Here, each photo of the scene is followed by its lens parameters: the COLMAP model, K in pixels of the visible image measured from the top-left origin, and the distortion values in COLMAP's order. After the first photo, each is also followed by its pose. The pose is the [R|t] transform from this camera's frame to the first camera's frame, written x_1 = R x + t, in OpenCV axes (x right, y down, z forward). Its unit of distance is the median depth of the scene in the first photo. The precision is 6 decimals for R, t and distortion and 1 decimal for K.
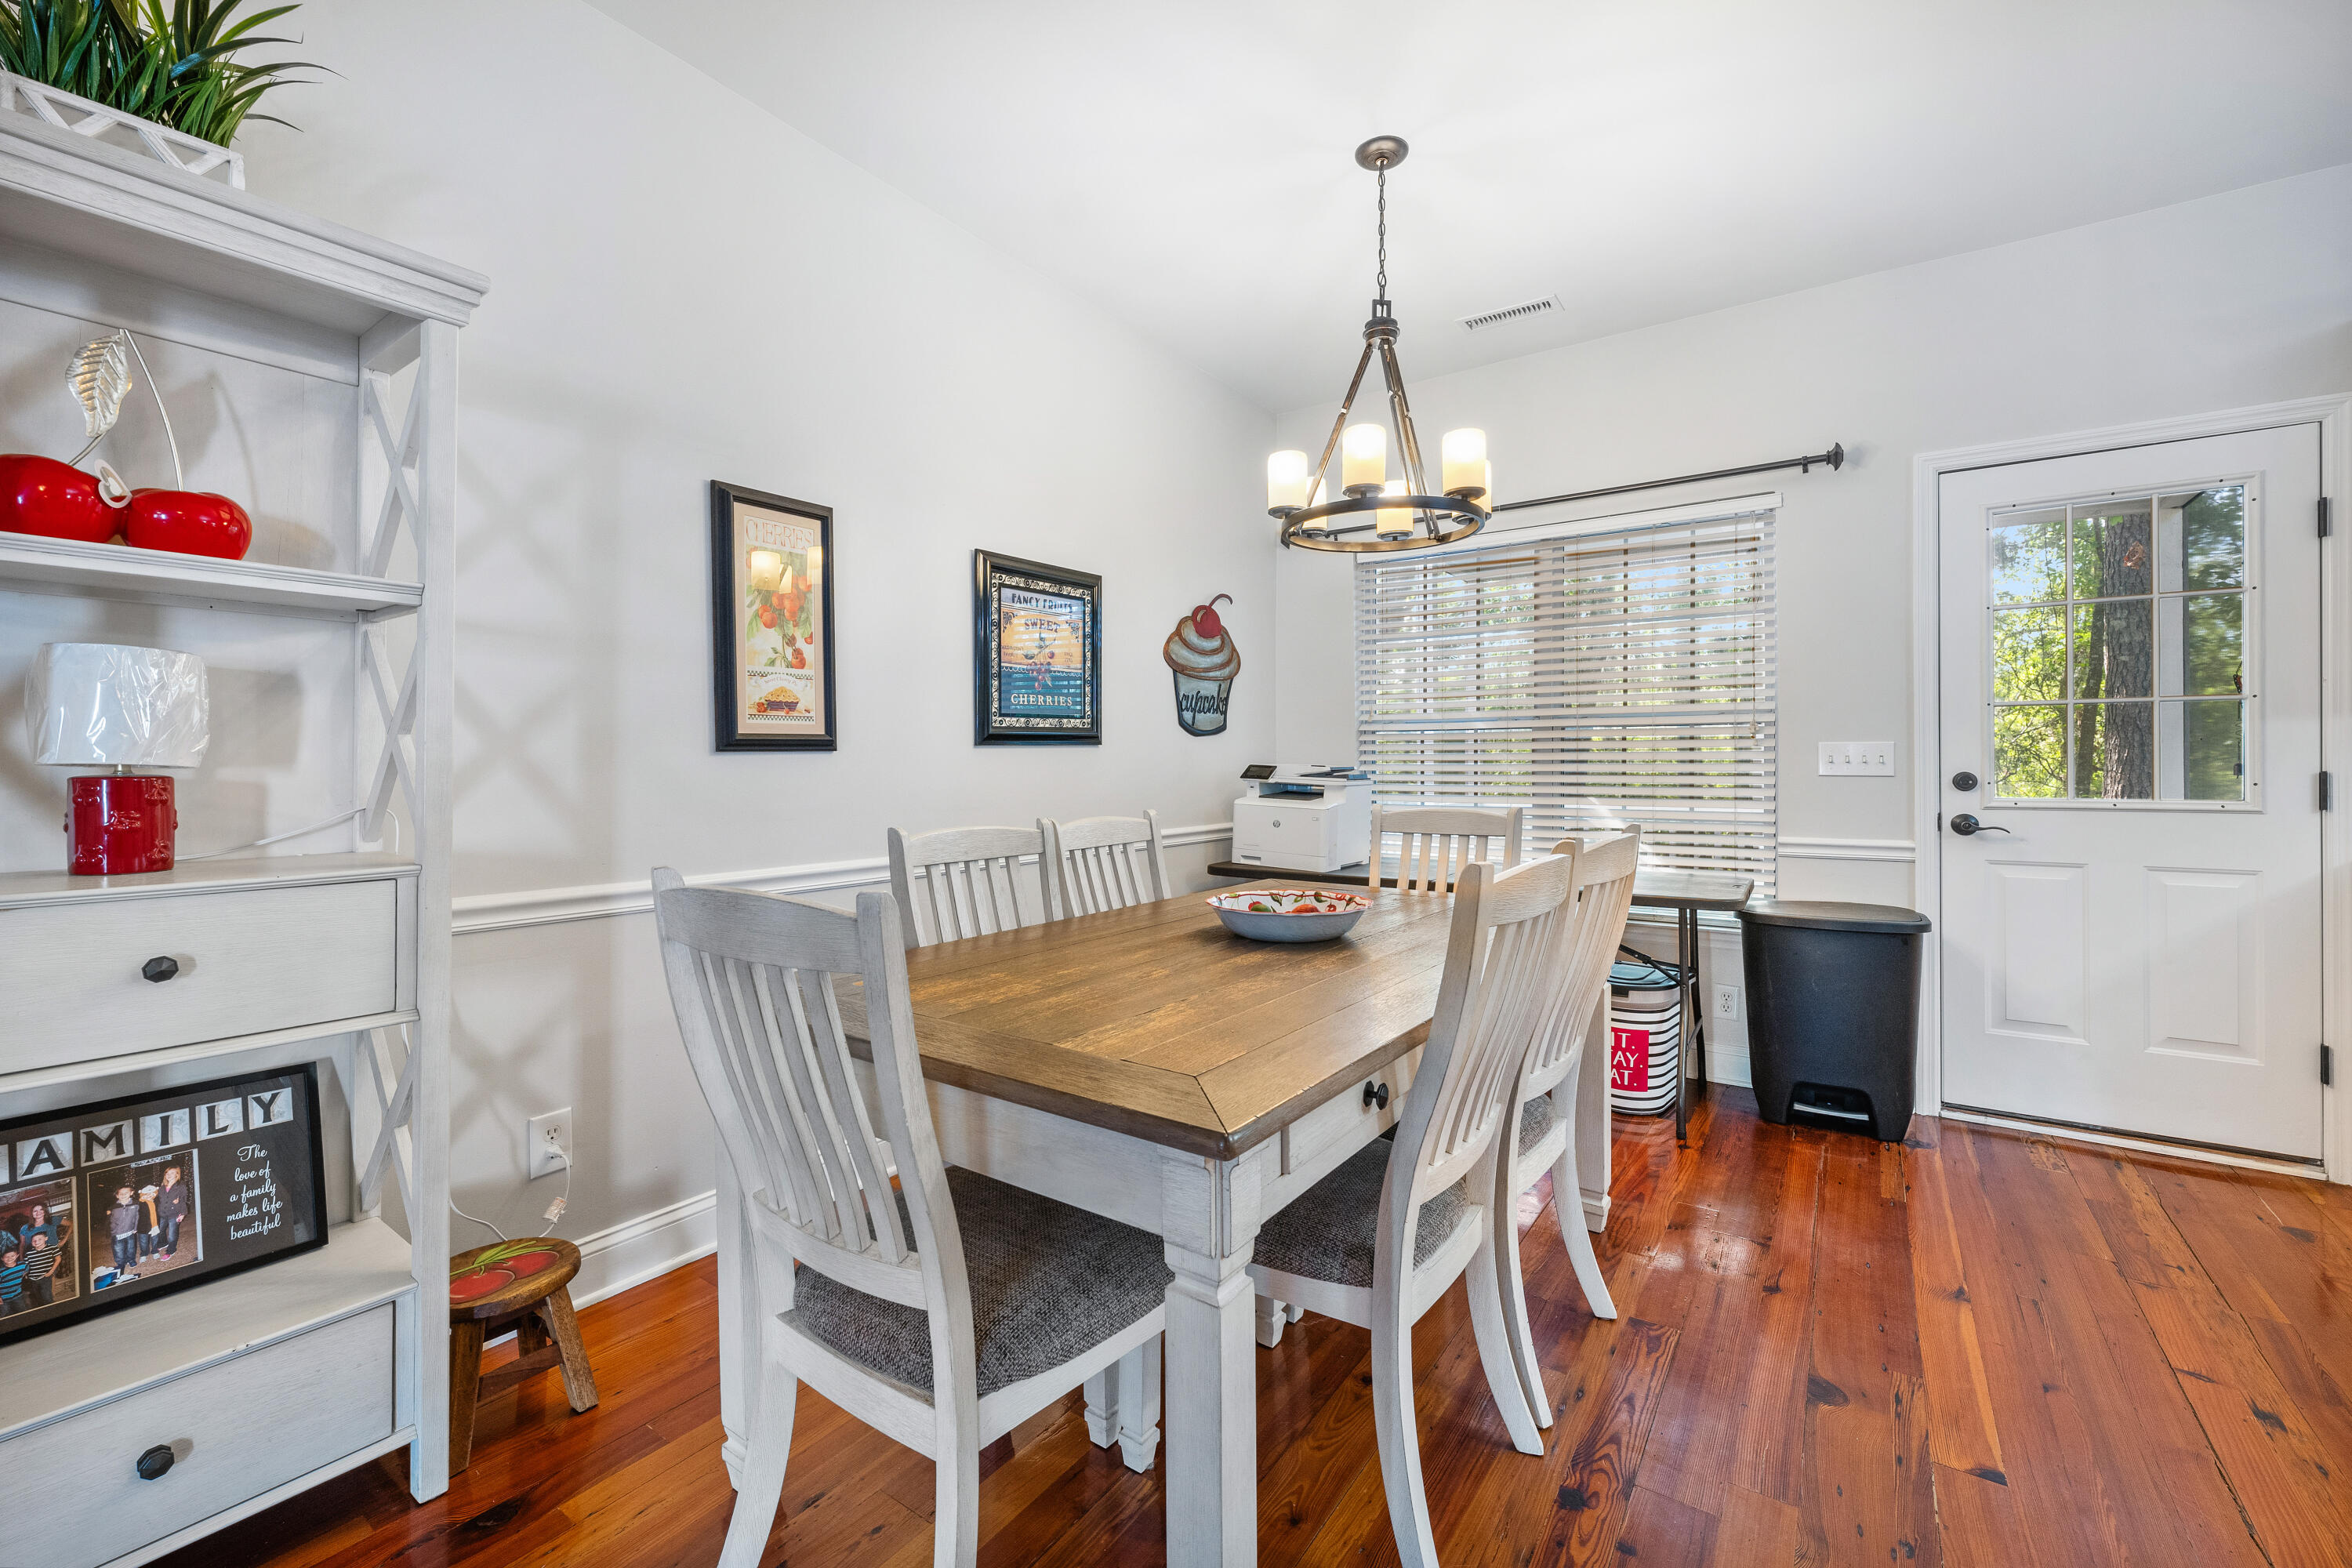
lens RADIAL K [[975.1, 0, 1185.0], [0, 975.1, 760.0], [0, 0, 1]] dist [0.002825, -0.000716]
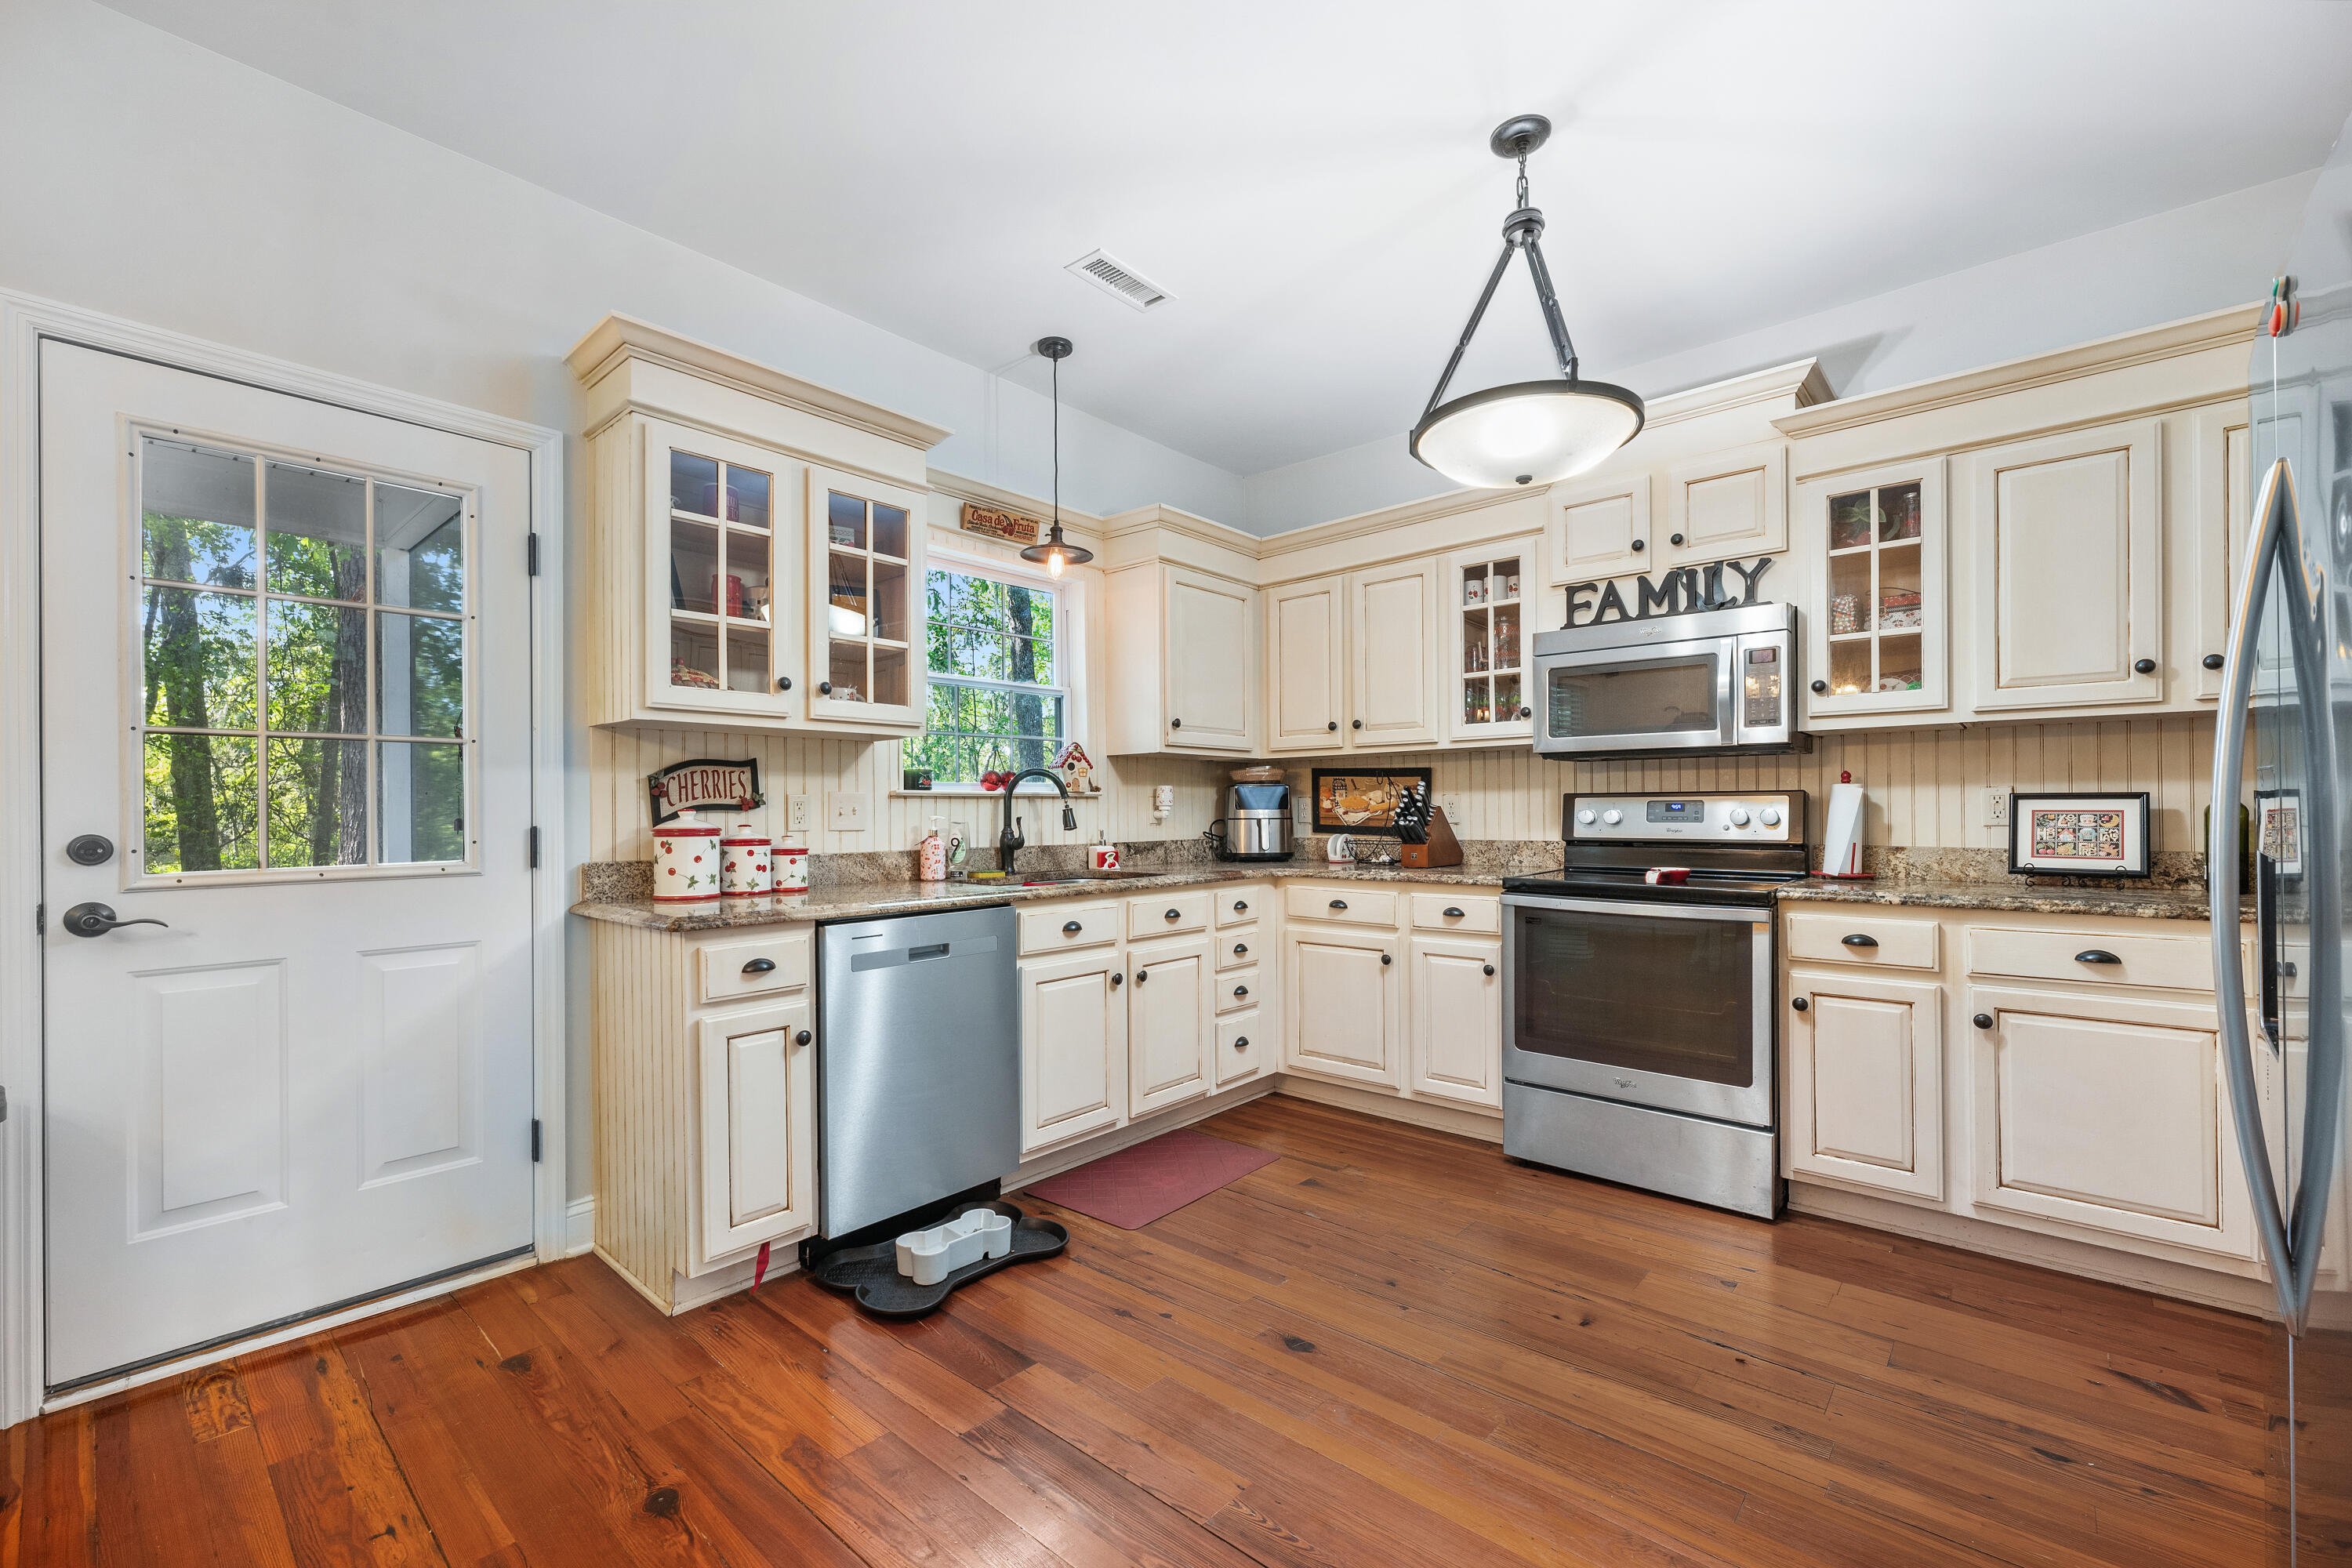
lens RADIAL K [[975.1, 0, 1152.1], [0, 975.1, 810.9], [0, 0, 1]] dist [0.002825, -0.000716]
pose [[0.129137, 0.002012, 0.991625, 0.300229], [0.002986, 0.999993, -0.002418, 0.000814], [-0.991622, 0.003273, 0.129130, 0.279516]]
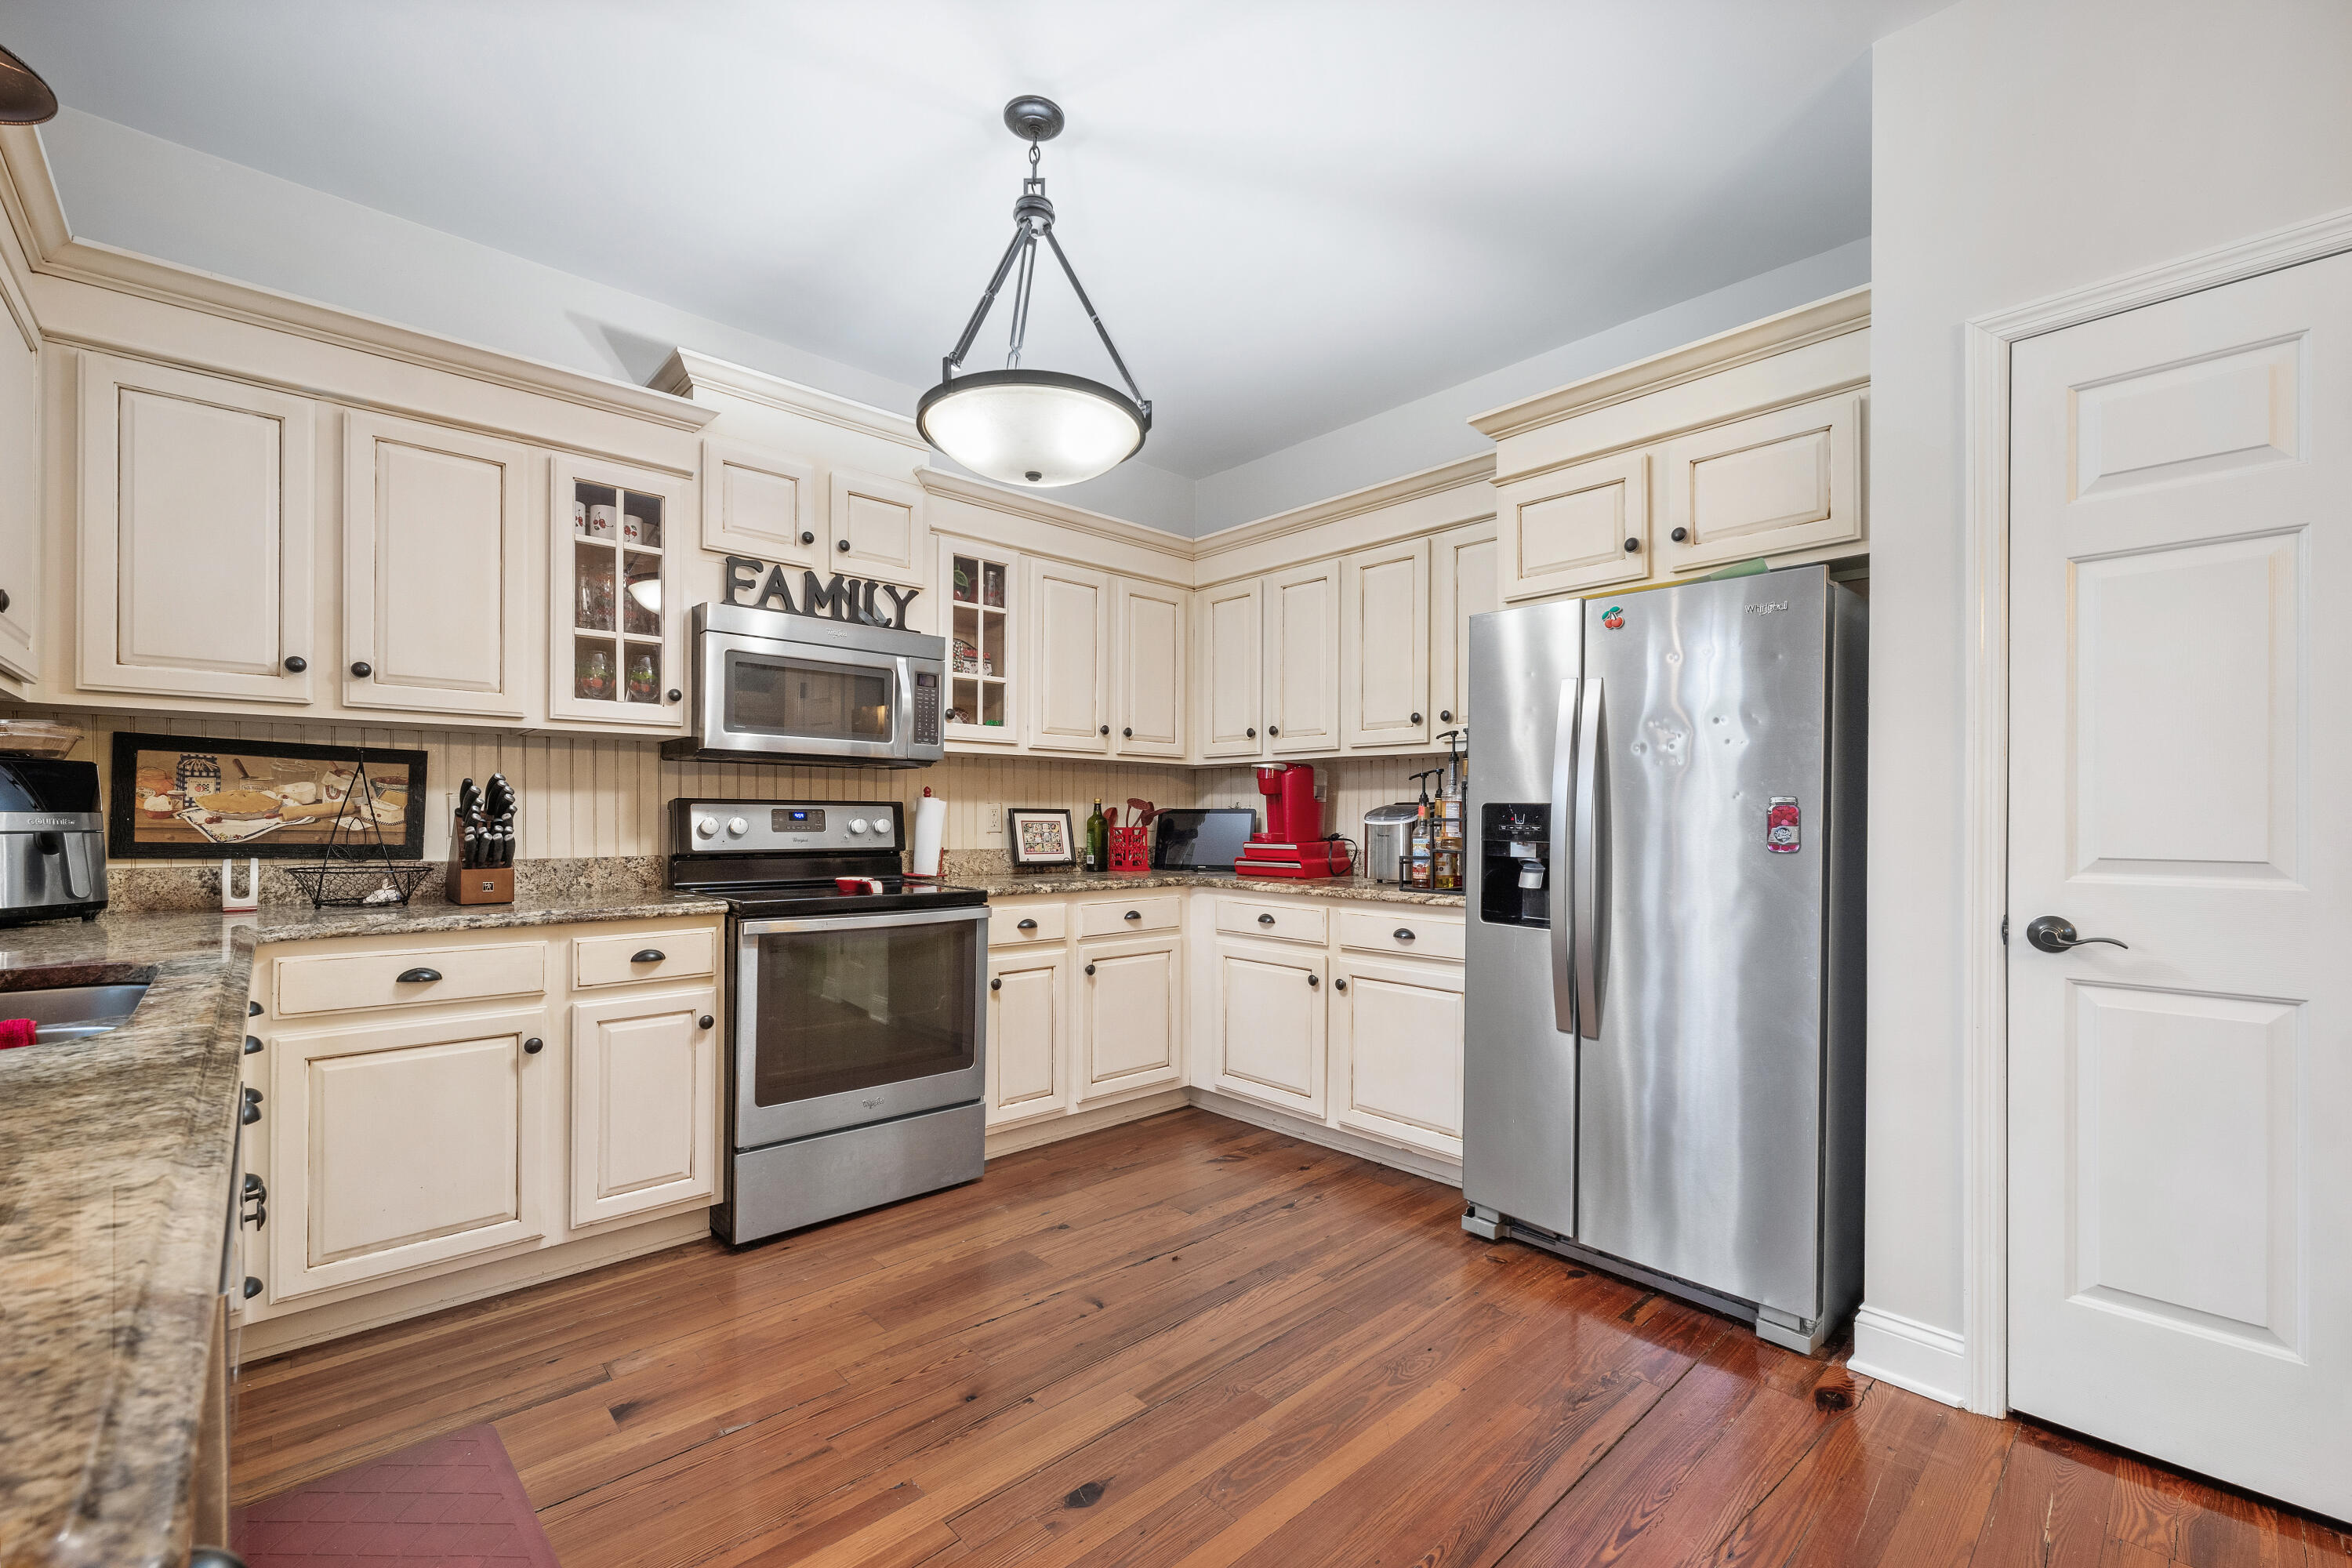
lens RADIAL K [[975.1, 0, 1194.5], [0, 975.1, 820.3], [0, 0, 1]] dist [0.002825, -0.000716]
pose [[-0.977627, -0.001373, 0.210344, 0.870537], [-0.001584, 0.999998, -0.000832, 0.000524], [-0.210342, -0.001146, -0.977627, 0.830676]]
